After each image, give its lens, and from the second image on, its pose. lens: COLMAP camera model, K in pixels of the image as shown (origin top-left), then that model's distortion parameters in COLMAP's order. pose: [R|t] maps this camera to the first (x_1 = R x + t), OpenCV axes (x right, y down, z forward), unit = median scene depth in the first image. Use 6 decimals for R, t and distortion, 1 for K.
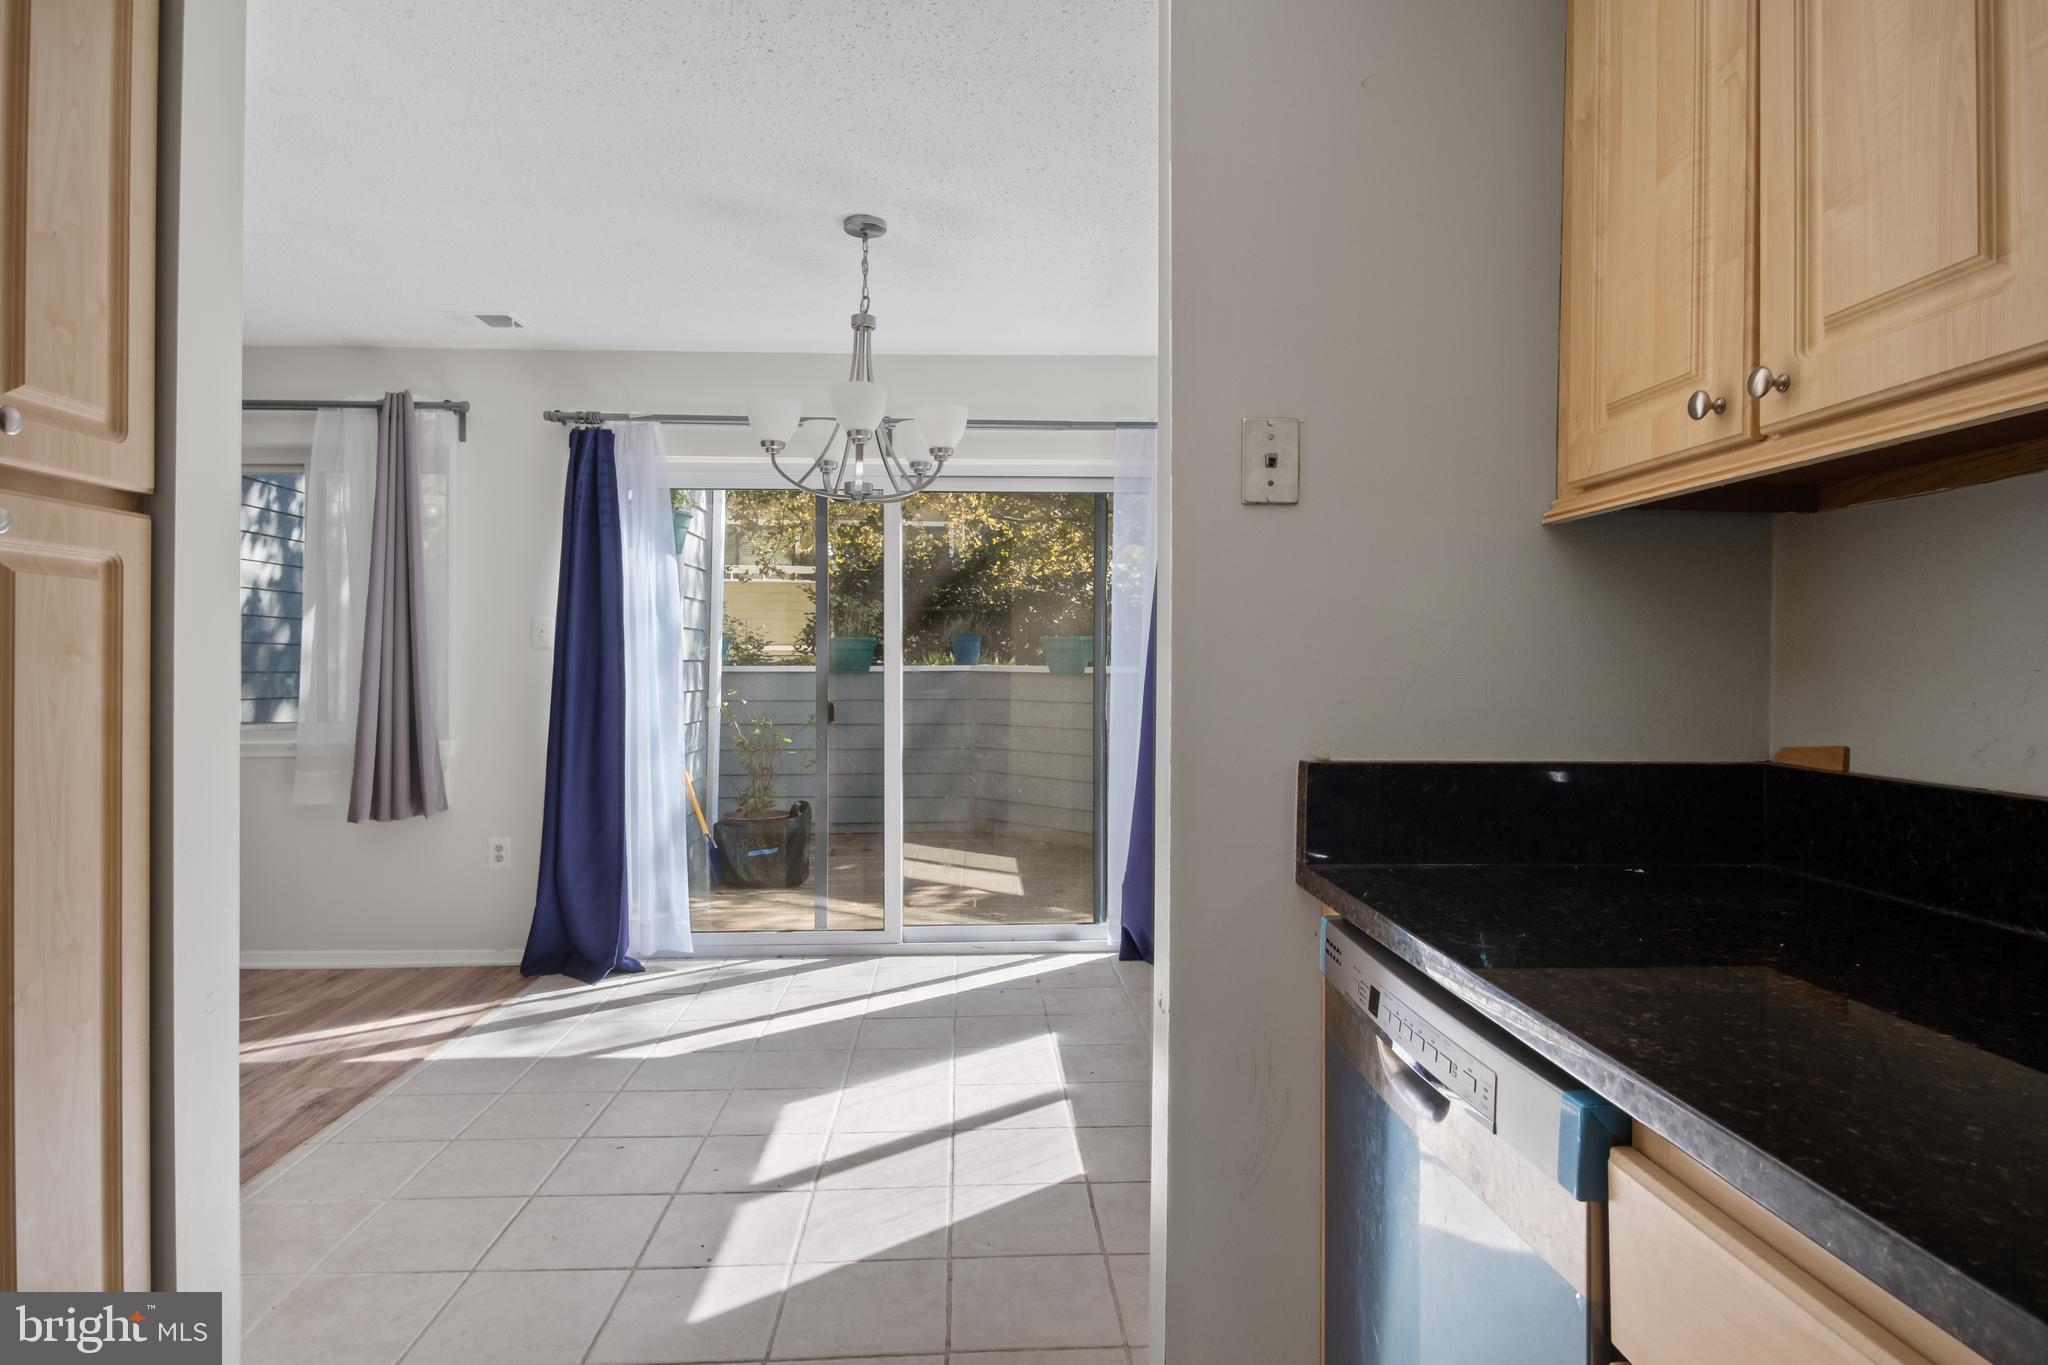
lens RADIAL K [[1114.6, 0, 1022.2], [0, 1114.6, 651.5], [0, 0, 1]] dist [0.004161, -0.009345]
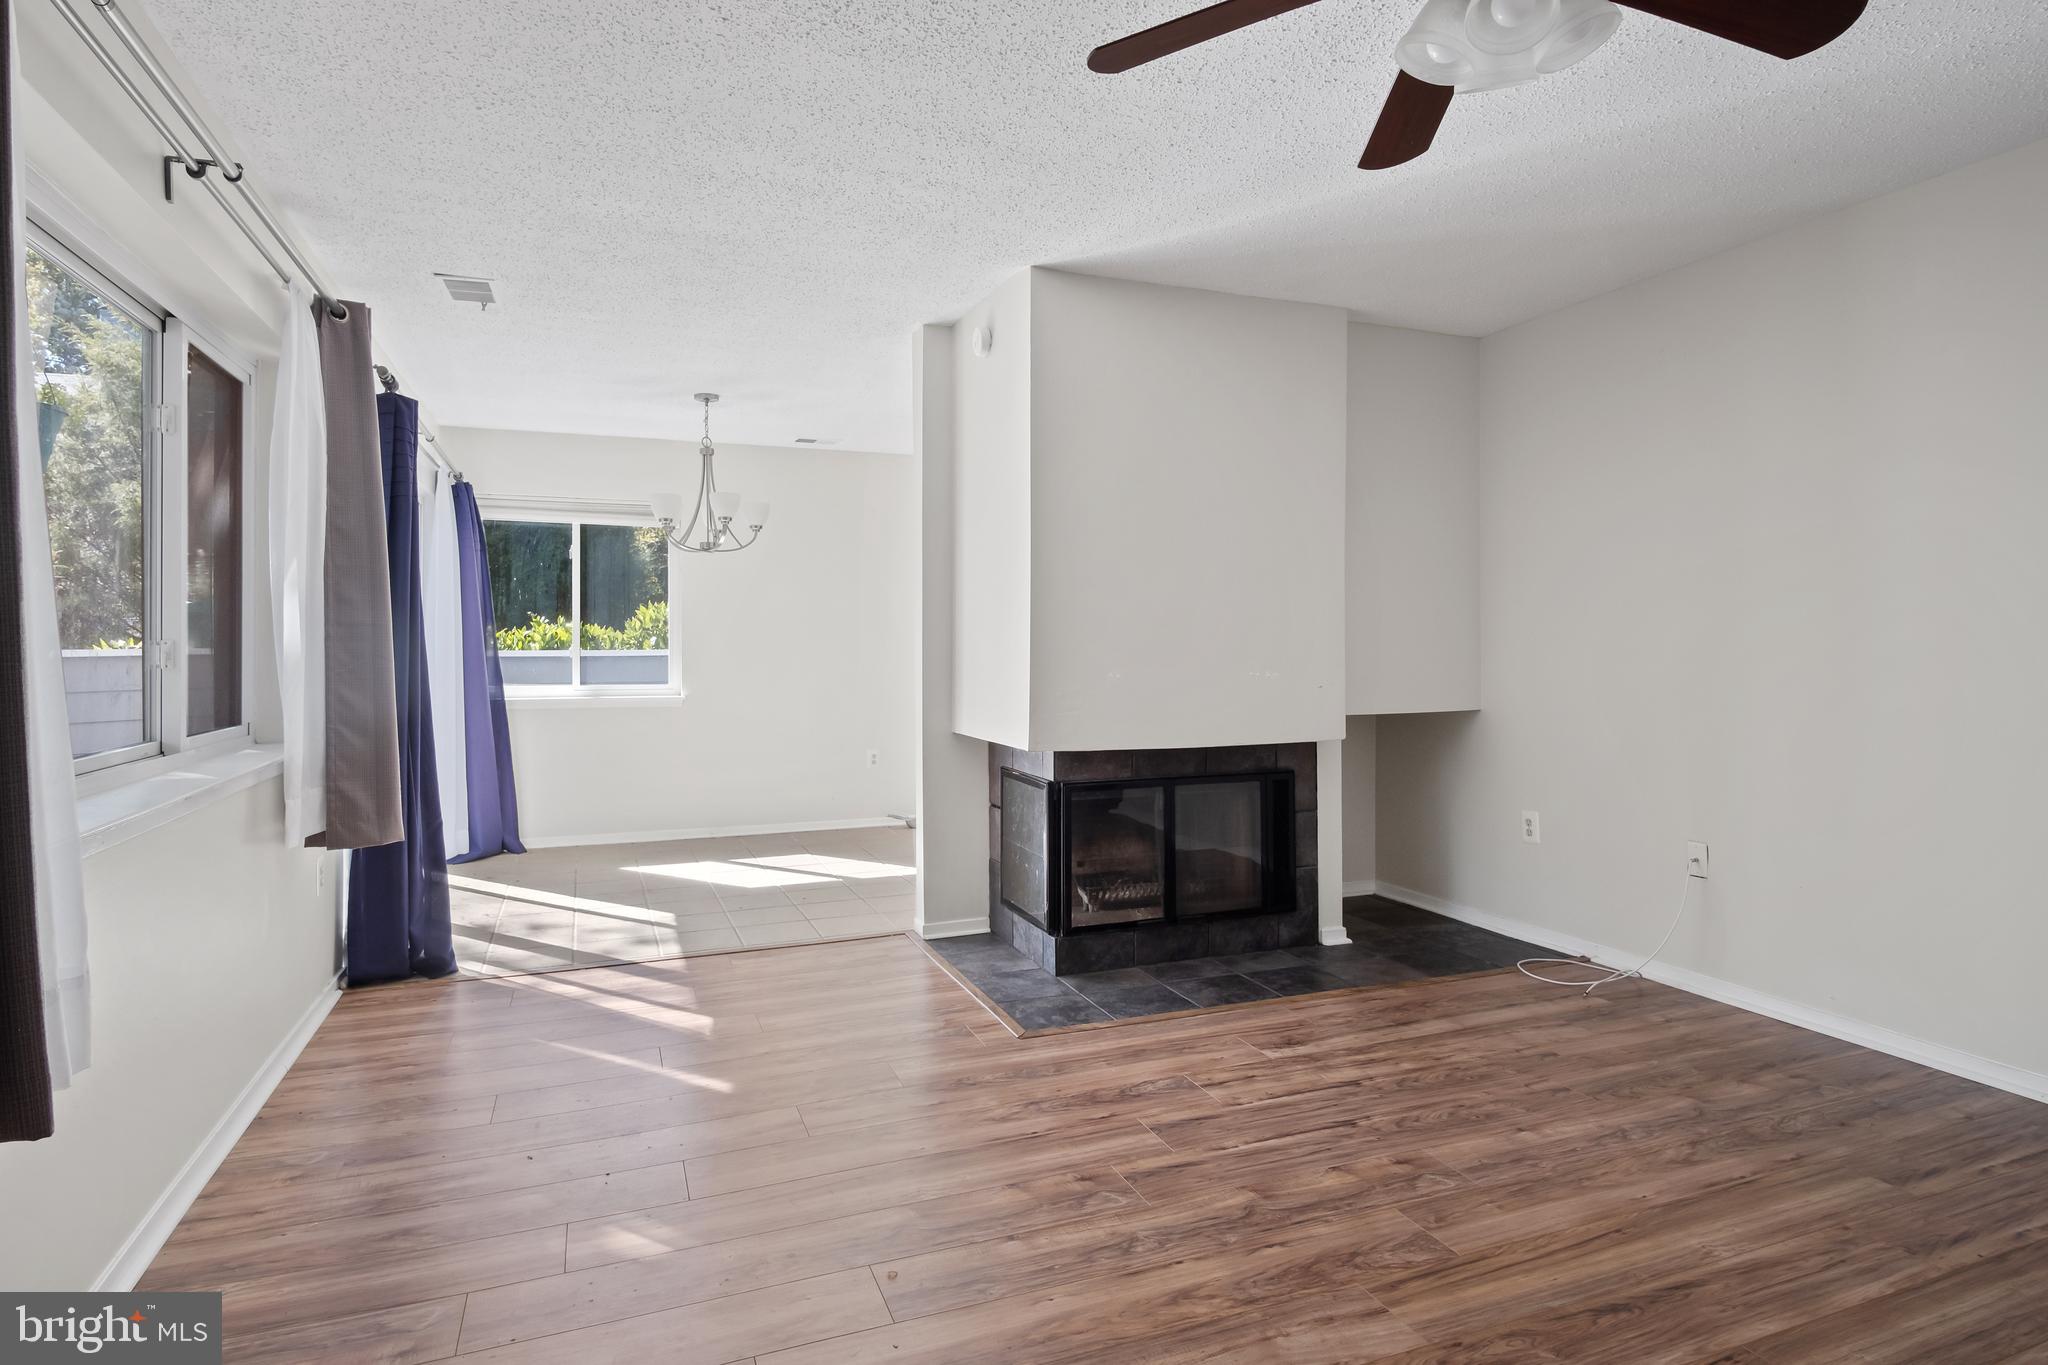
lens RADIAL K [[1122.3, 0, 1033.5], [0, 1122.3, 639.8], [0, 0, 1]] dist [-0.000219, -0.000445]
pose [[-0.322657, 0.006226, 0.946496, -1.451340], [-0.007229, 0.999933, -0.009041, 0.010628], [-0.946488, -0.009760, -0.322590, 0.790703]]
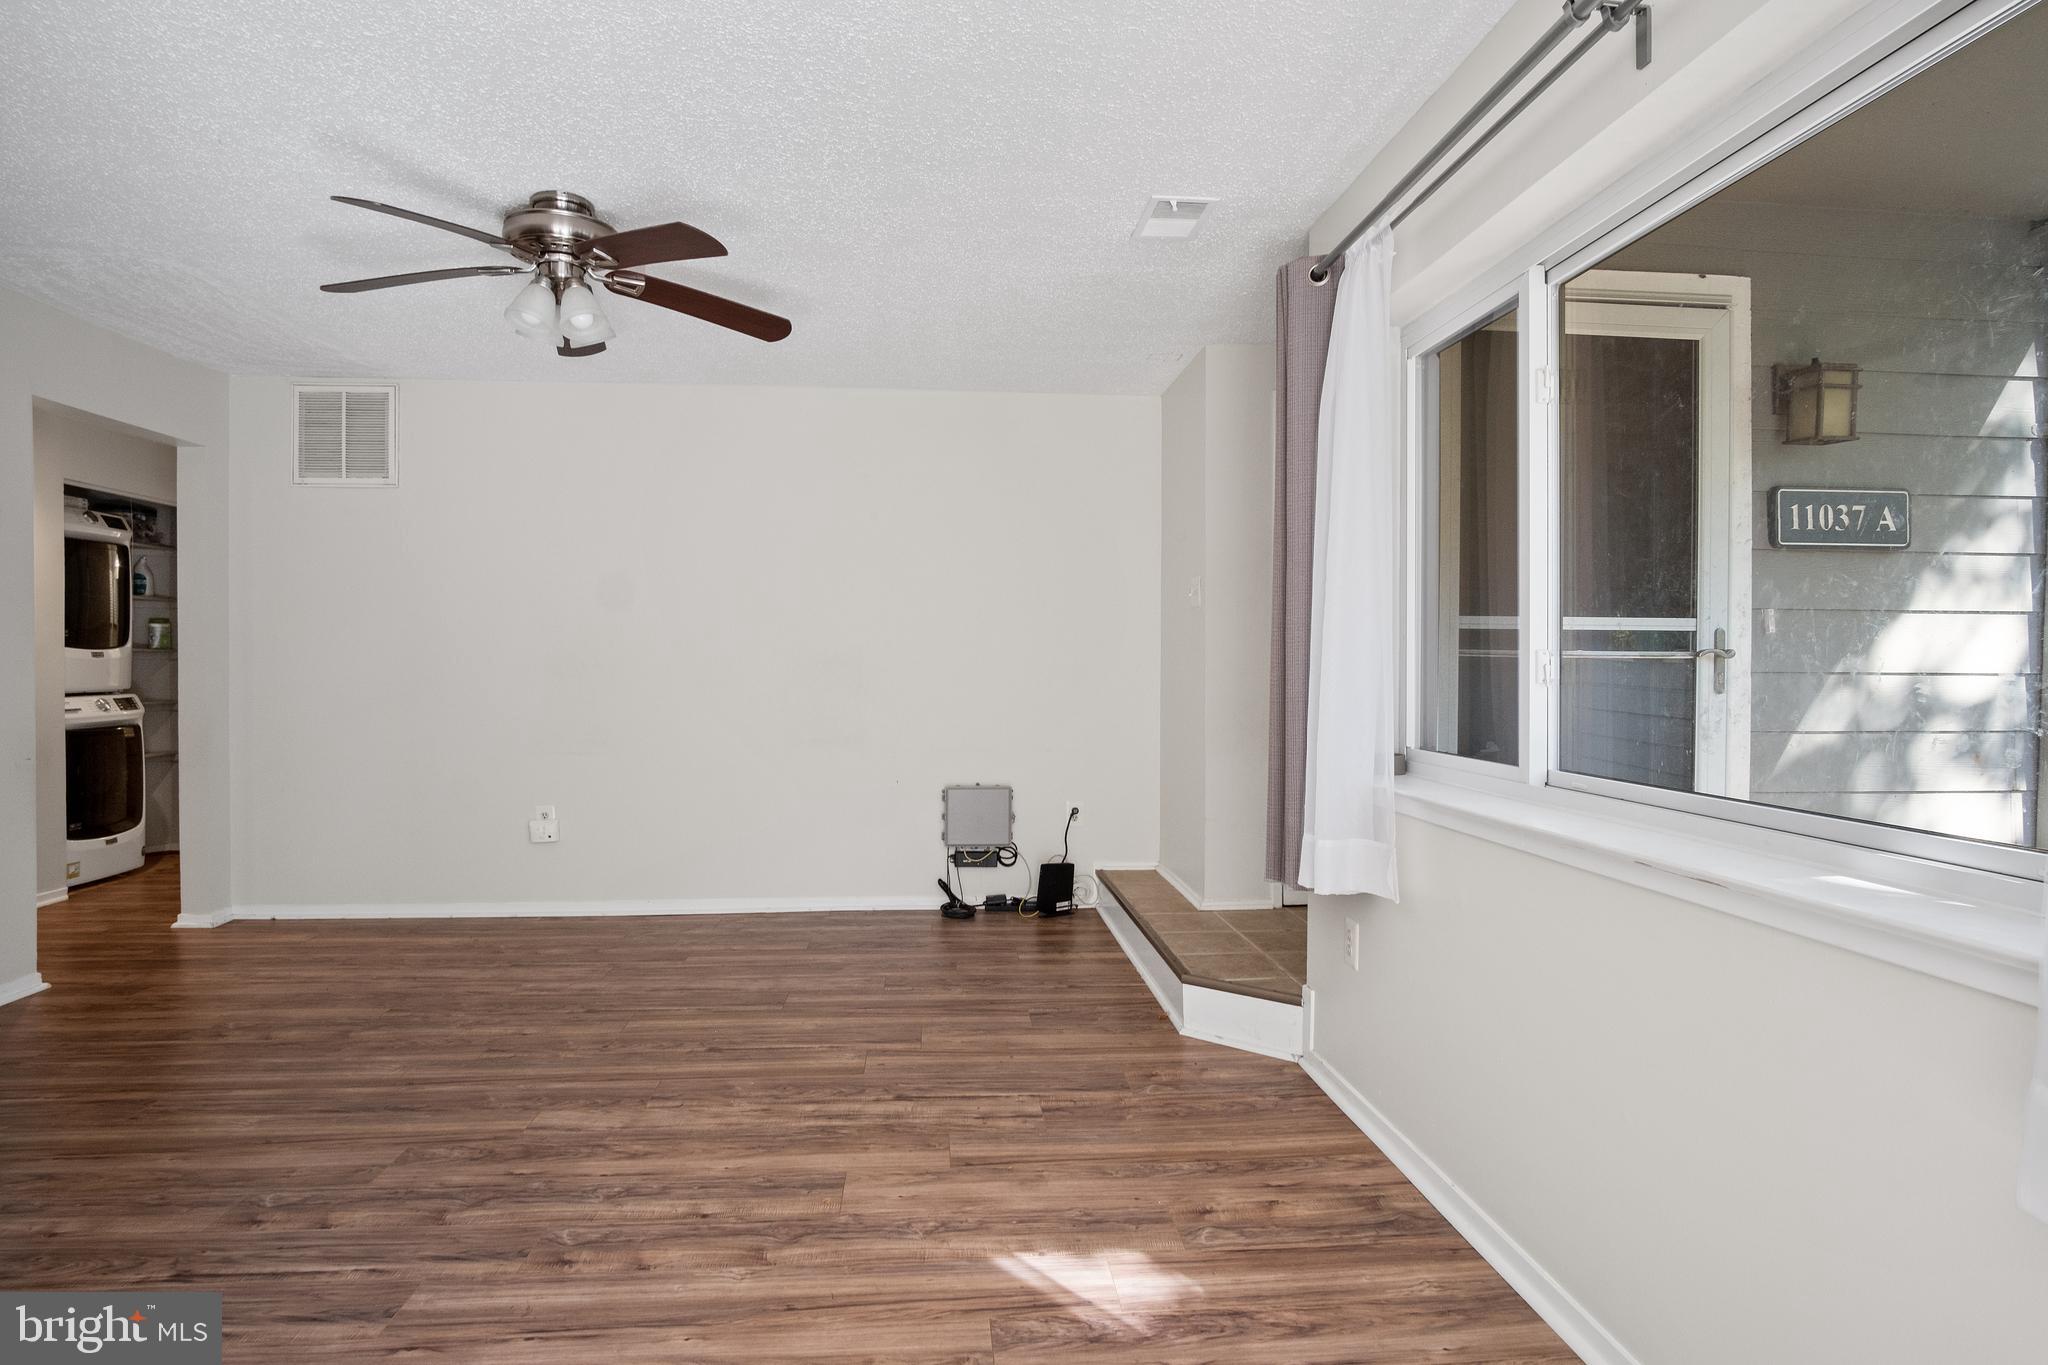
lens RADIAL K [[1104.9, 0, 1029.8], [0, 1104.9, 669.1], [0, 0, 1]] dist [-0.024602, 0.002444]
pose [[0.044794, 0.008002, -0.998964, -0.418114], [0.013462, 0.999872, 0.008613, 0.010324], [0.998906, -0.013834, 0.044681, 0.770699]]
